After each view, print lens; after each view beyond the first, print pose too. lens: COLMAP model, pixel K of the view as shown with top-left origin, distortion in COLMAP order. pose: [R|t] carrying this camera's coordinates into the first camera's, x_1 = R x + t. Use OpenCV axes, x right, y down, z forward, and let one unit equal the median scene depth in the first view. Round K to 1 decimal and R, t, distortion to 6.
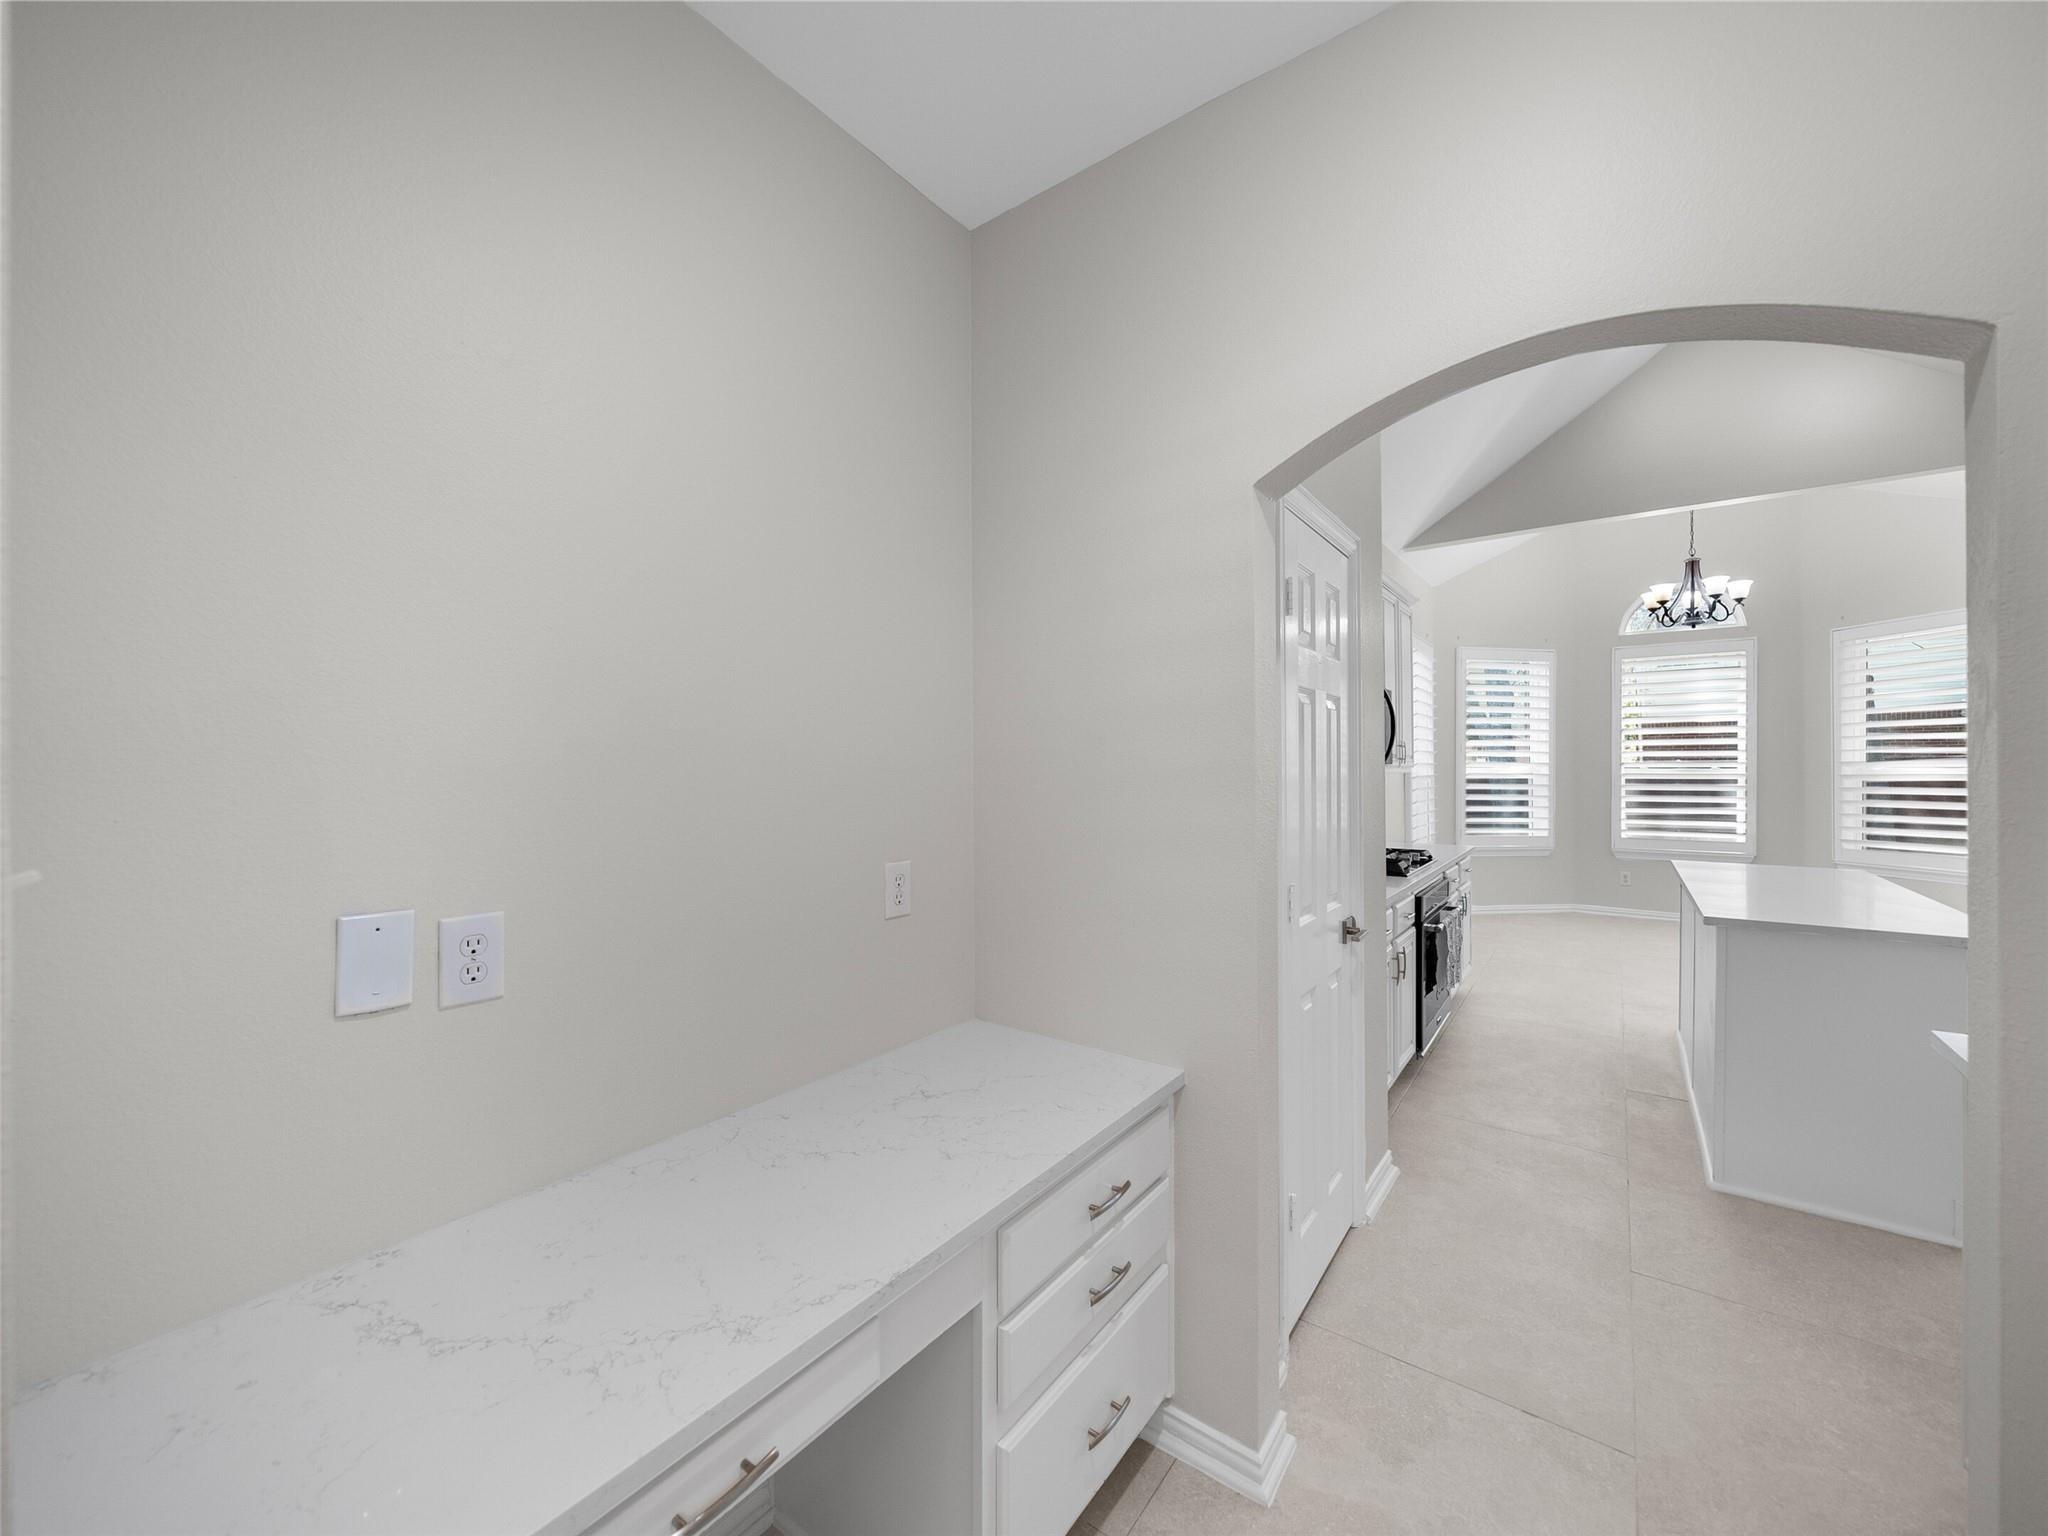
lens RADIAL K [[797.4, 0, 1020.5], [0, 797.4, 759.7], [0, 0, 1]] dist [-0.012584, 0.000485]
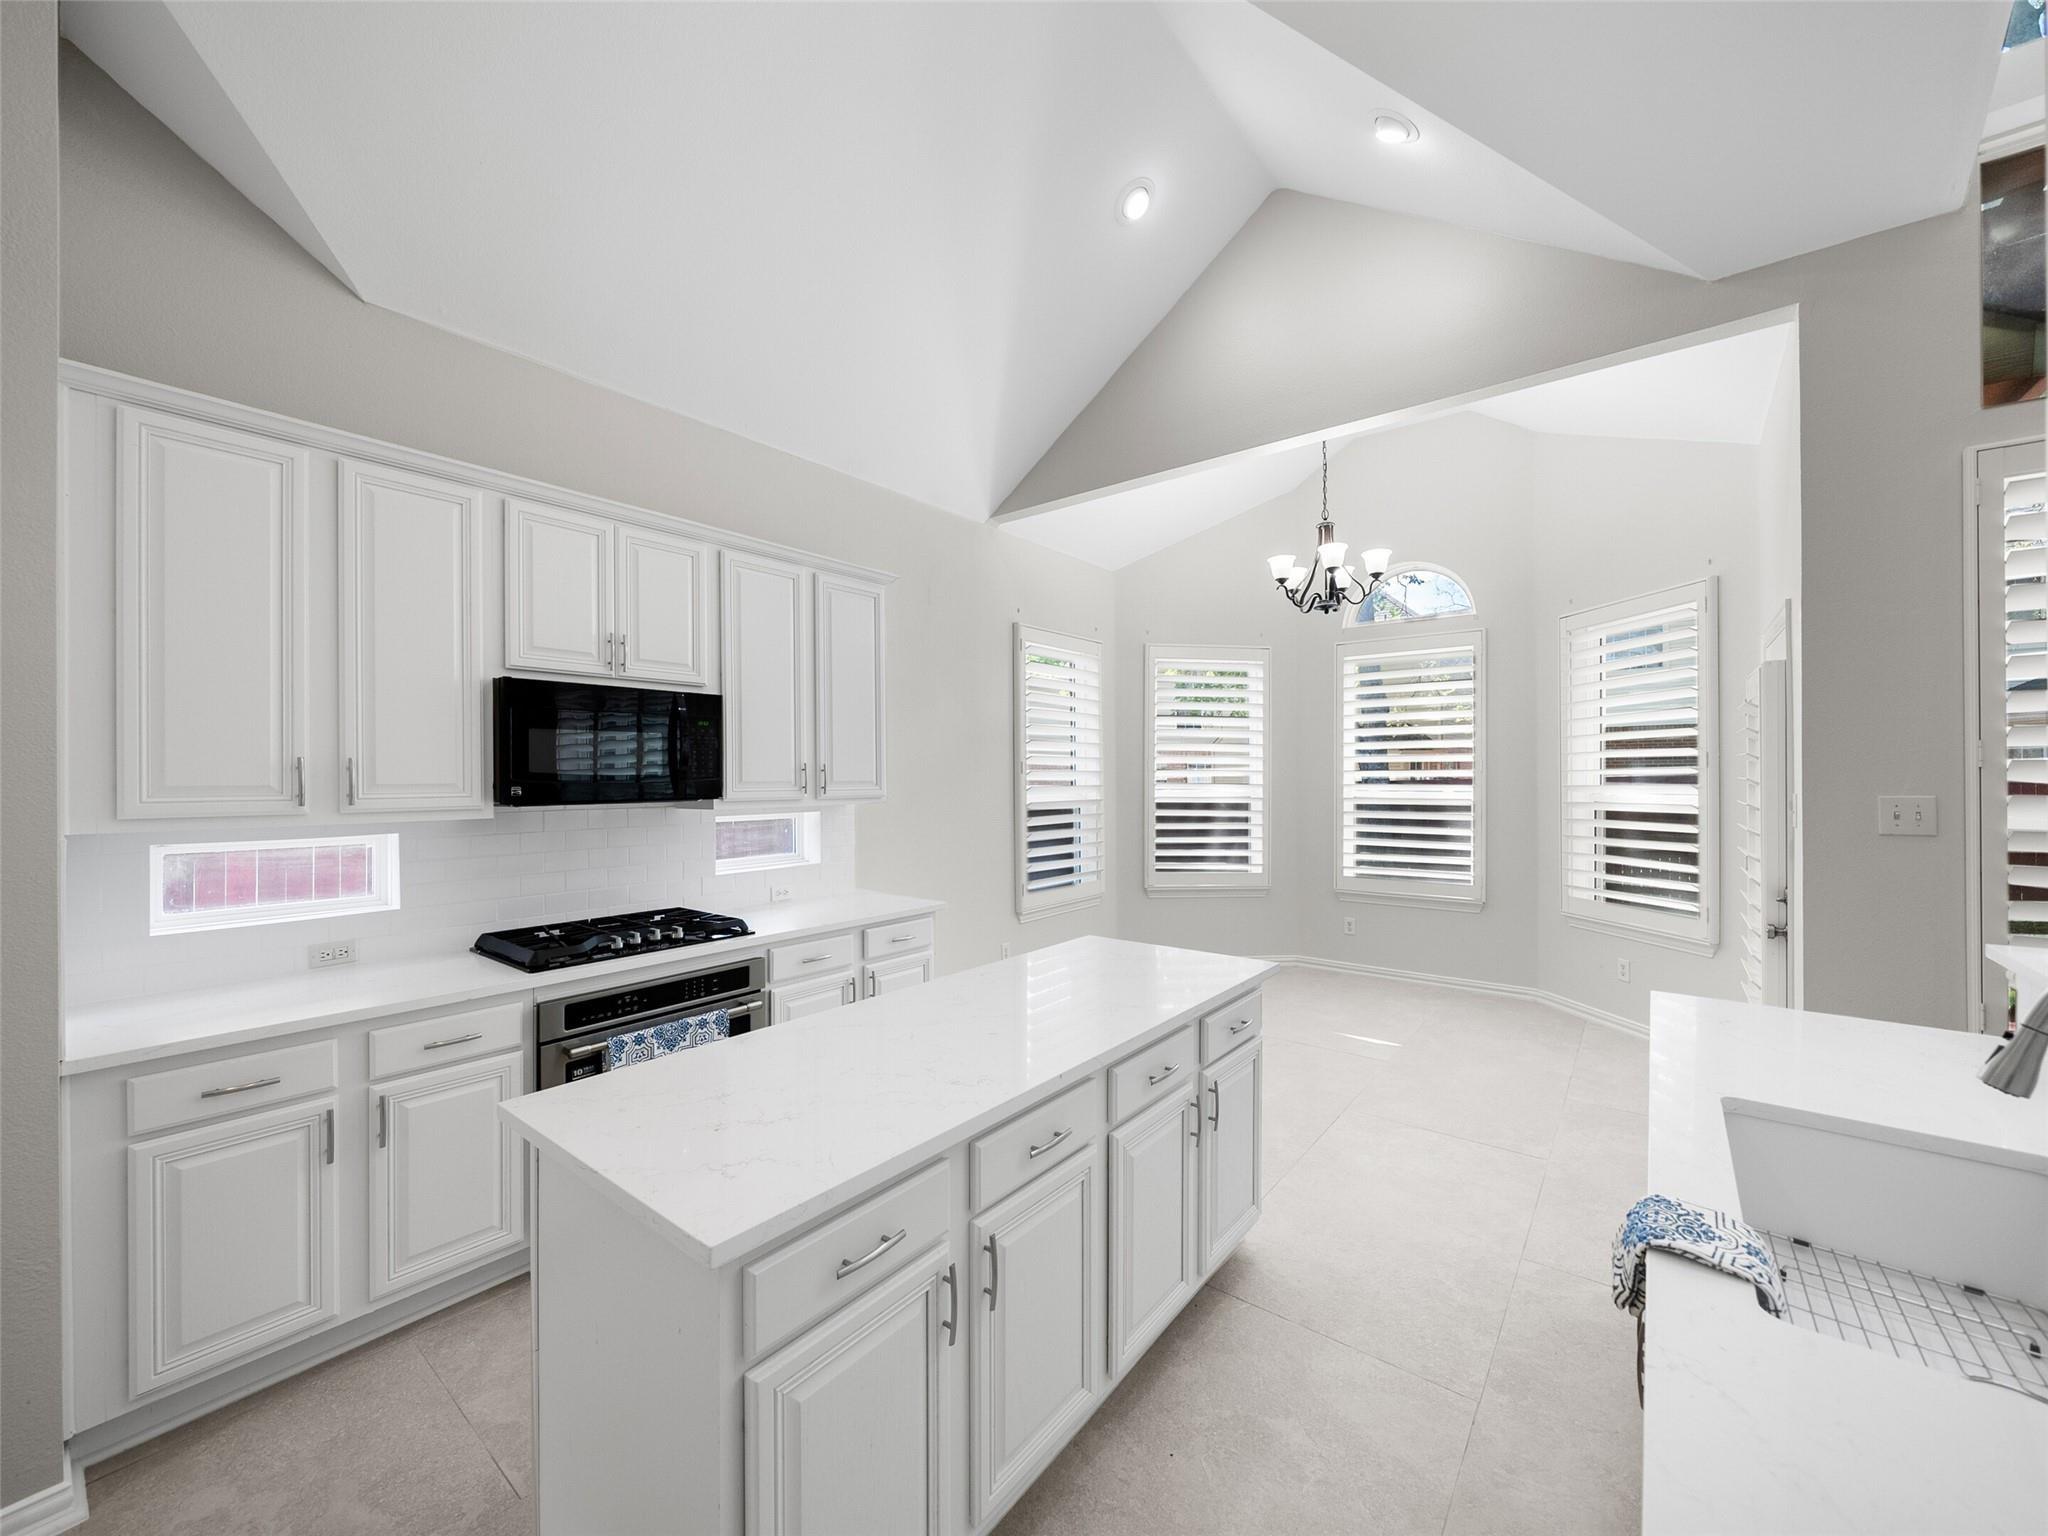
lens RADIAL K [[805.4, 0, 1019.3], [0, 805.4, 765.7], [0, 0, 1]] dist [-0.012212, 0.000448]
pose [[0.999066, 0.004427, -0.042974, 0.483860], [-0.005009, 0.999897, -0.013433, -0.003201], [0.042910, 0.013636, 0.998986, 0.164759]]
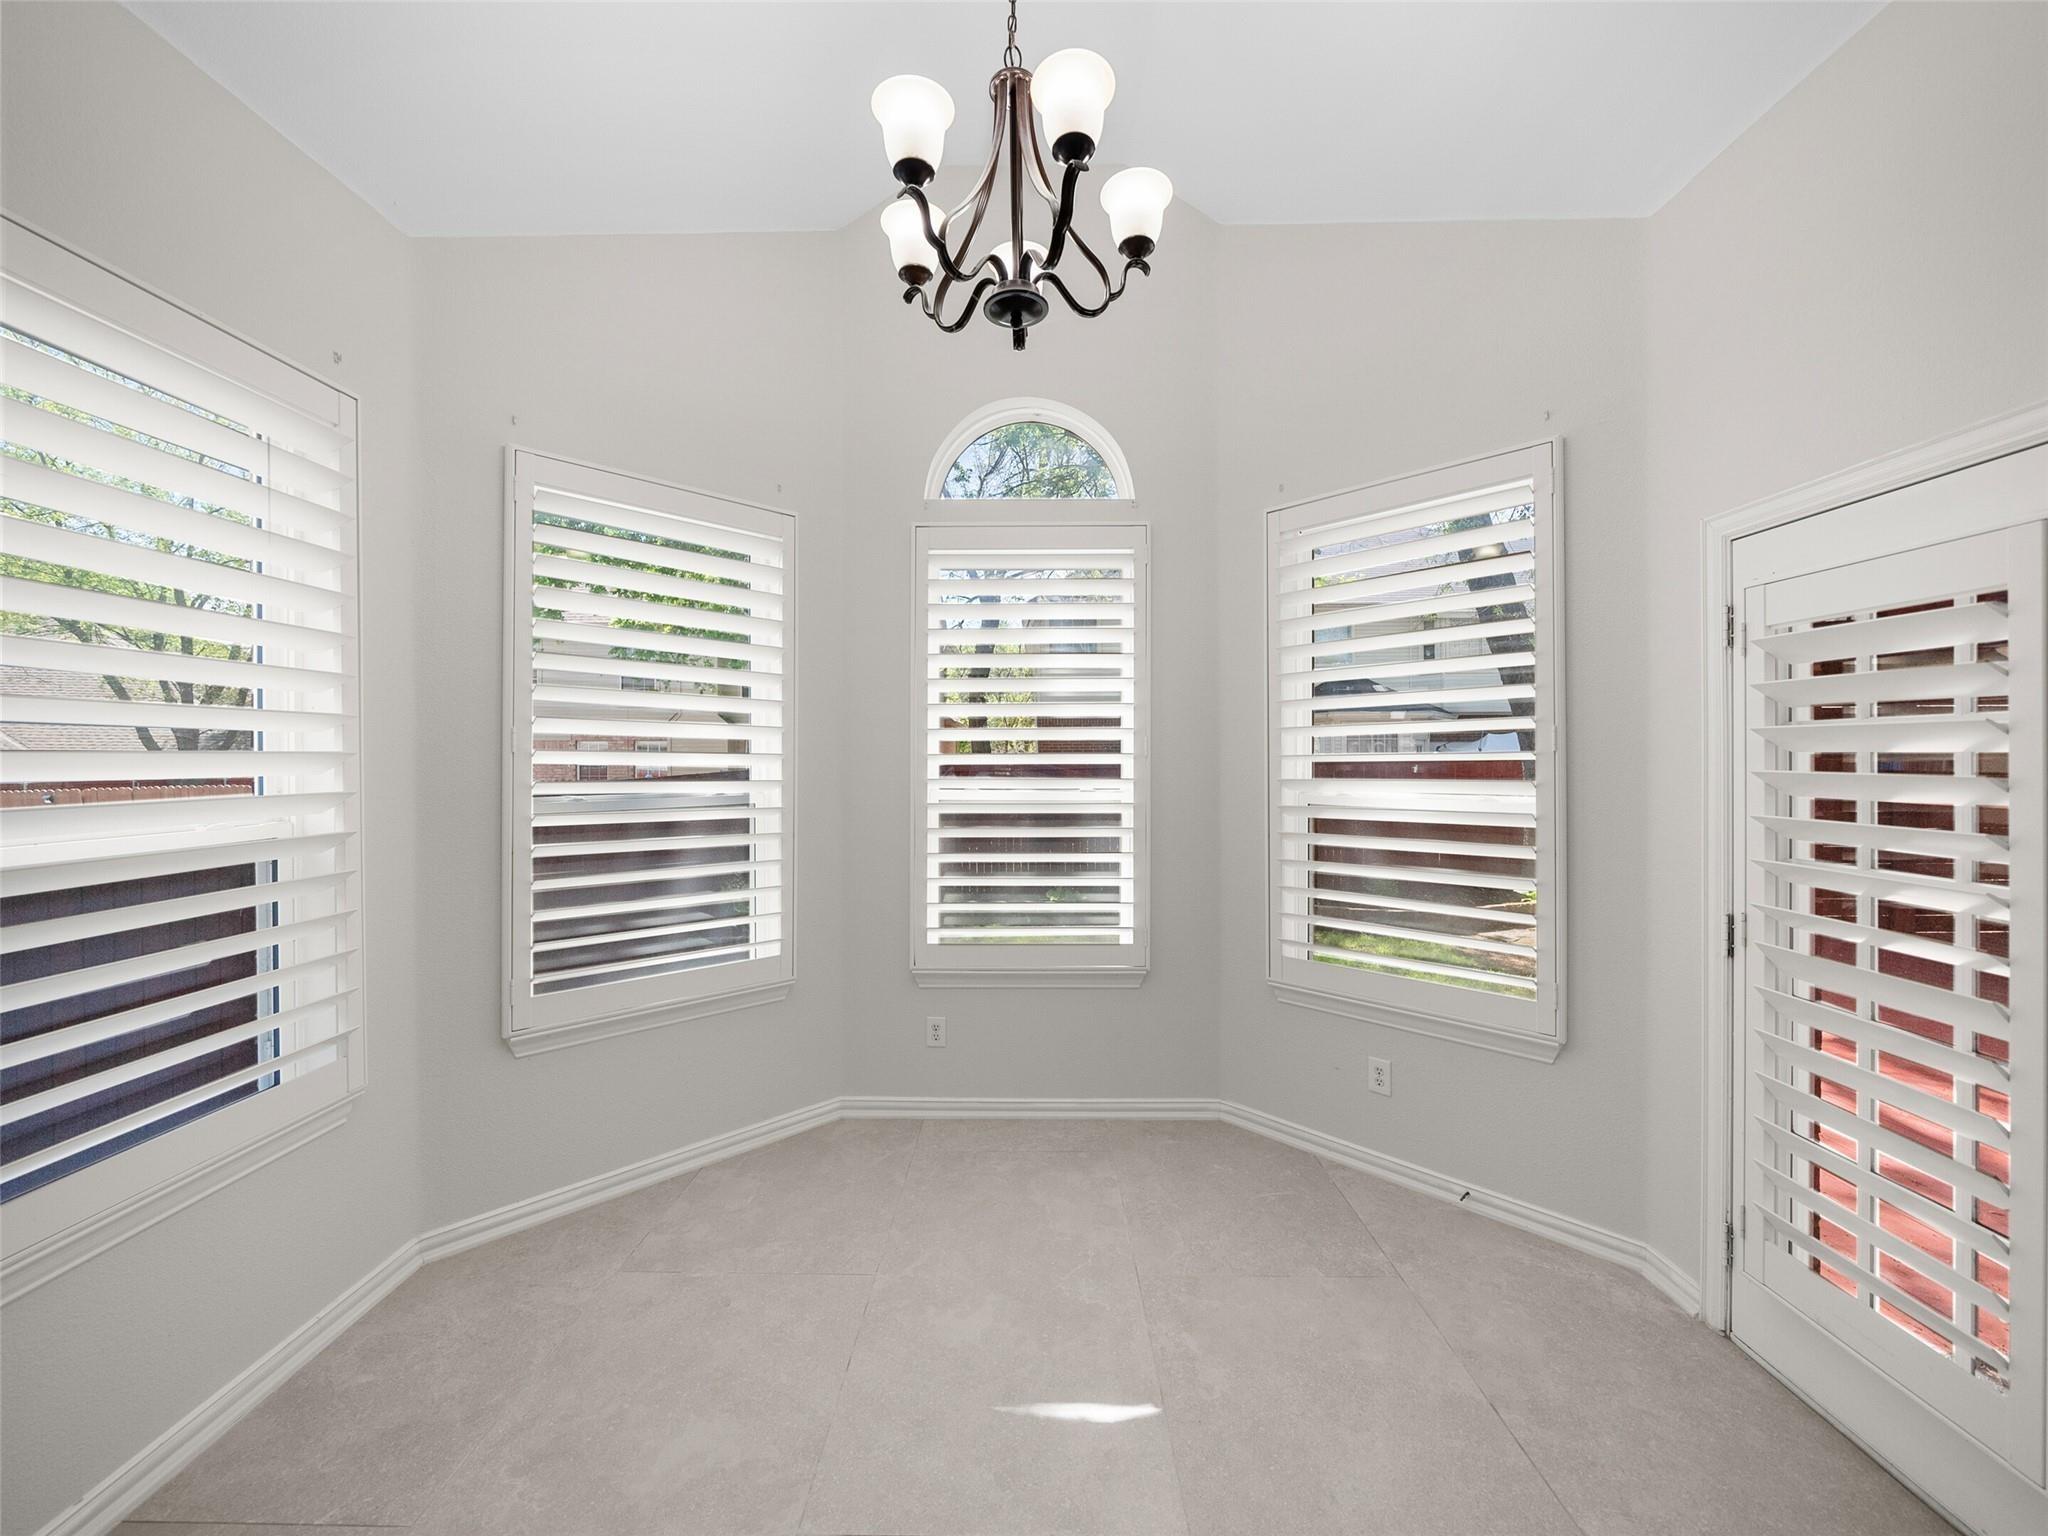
lens RADIAL K [[797.4, 0, 1020.5], [0, 797.4, 759.7], [0, 0, 1]] dist [-0.012584, 0.000485]
pose [[0.818784, 0.003534, 0.574090, 0.569818], [-0.002200, 0.999993, -0.003018, -0.007103], [-0.574097, 0.001209, 0.818786, 0.627560]]
